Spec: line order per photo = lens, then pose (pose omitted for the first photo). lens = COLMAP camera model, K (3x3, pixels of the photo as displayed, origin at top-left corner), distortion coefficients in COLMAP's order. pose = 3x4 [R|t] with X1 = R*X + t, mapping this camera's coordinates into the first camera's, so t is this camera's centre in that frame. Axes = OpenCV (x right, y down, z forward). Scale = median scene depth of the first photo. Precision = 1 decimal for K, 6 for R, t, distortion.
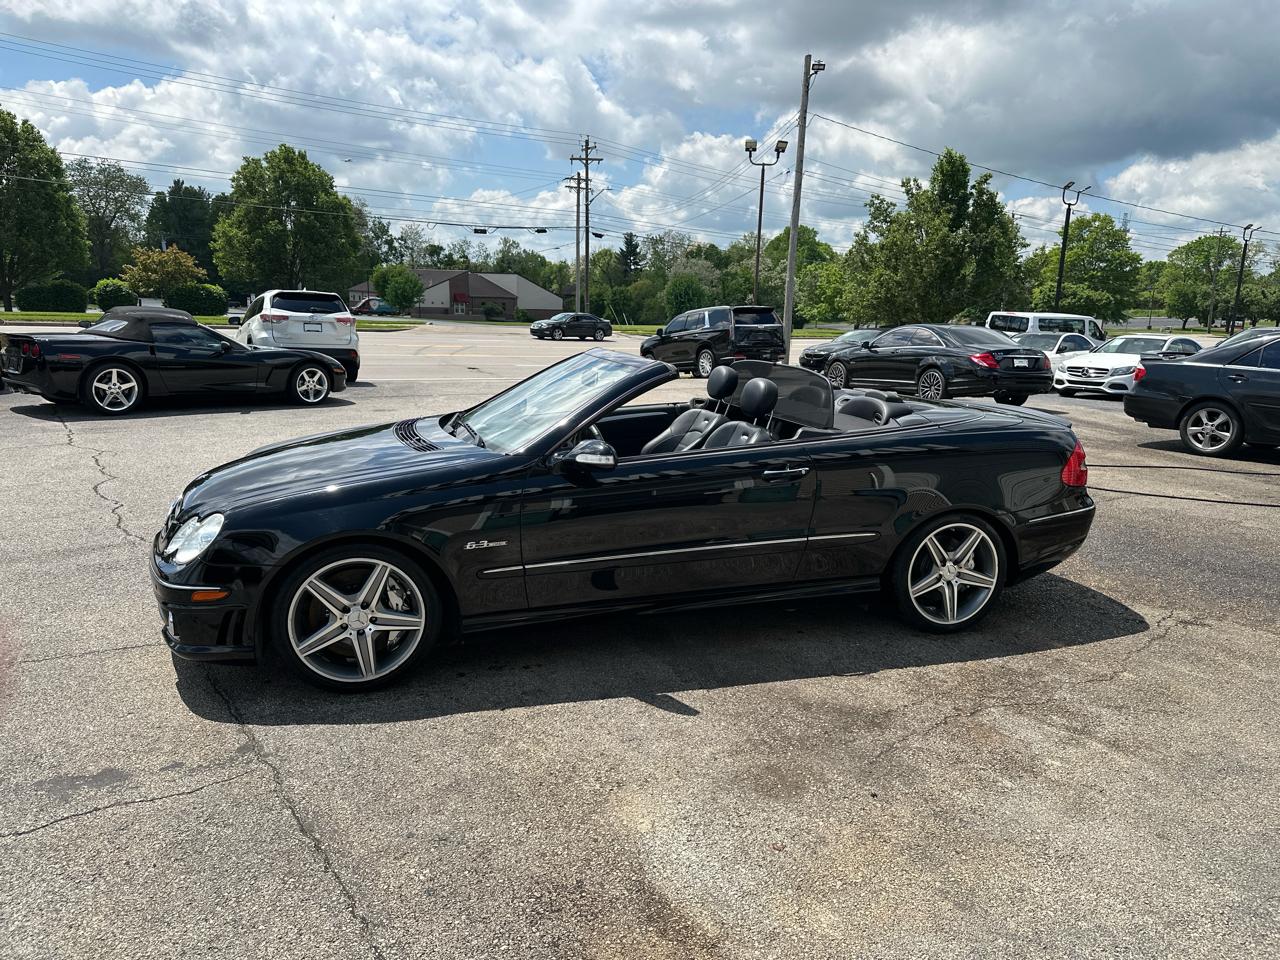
lens RADIAL K [[902.6, 0, 633.5], [0, 902.6, 474.9], [0, 0, 1]] dist [0.036637, -0.057873]
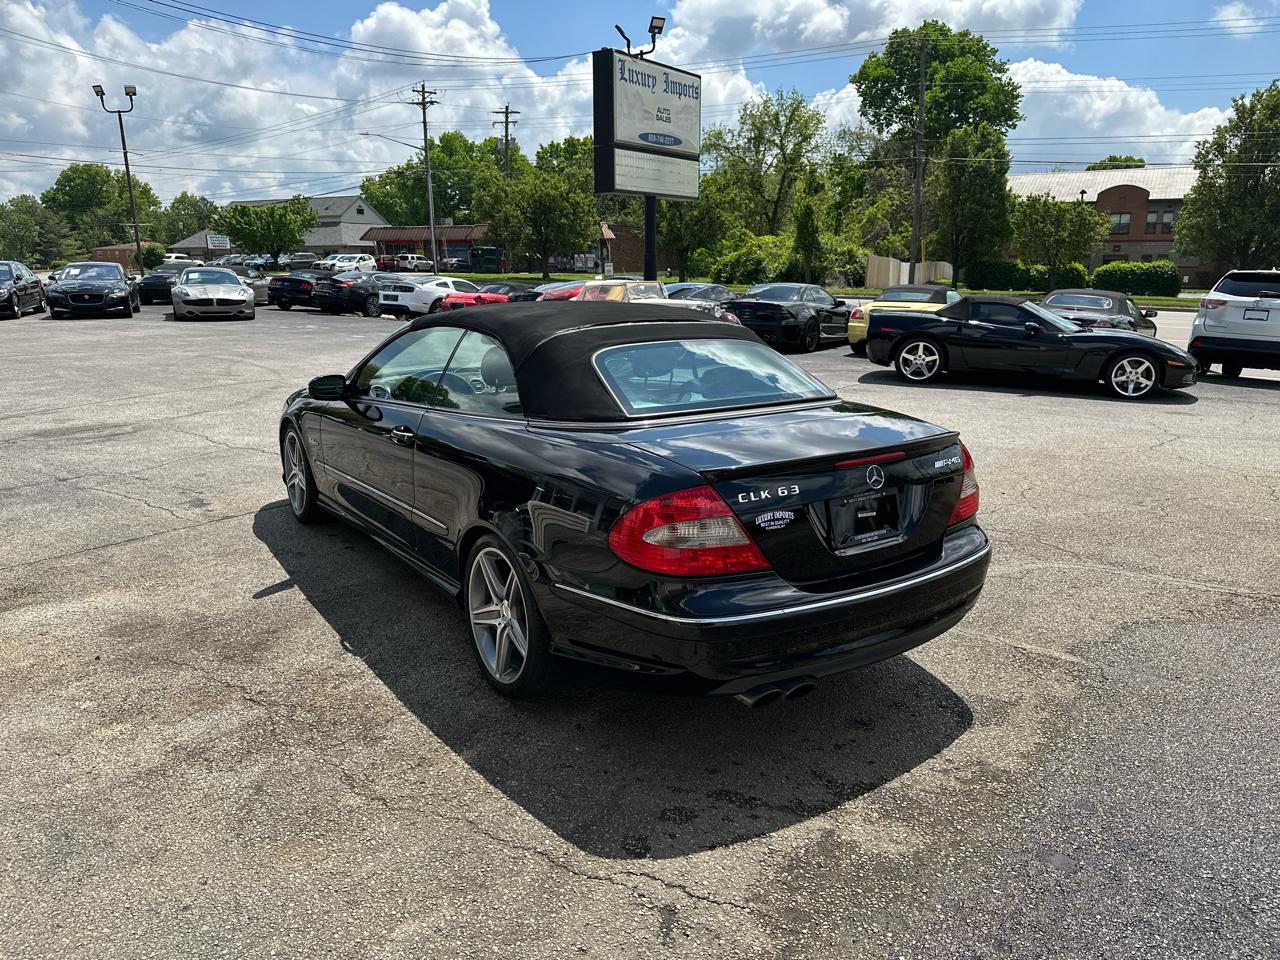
lens RADIAL K [[898.9, 0, 642.5], [0, 898.9, 473.5], [0, 0, 1]] dist [0.041314, -0.049196]
pose [[0.297143, 0.188107, -0.936120, 1.067012], [-0.180579, 0.973781, 0.138355, -0.130576], [0.937602, 0.127932, 0.323321, 0.852086]]
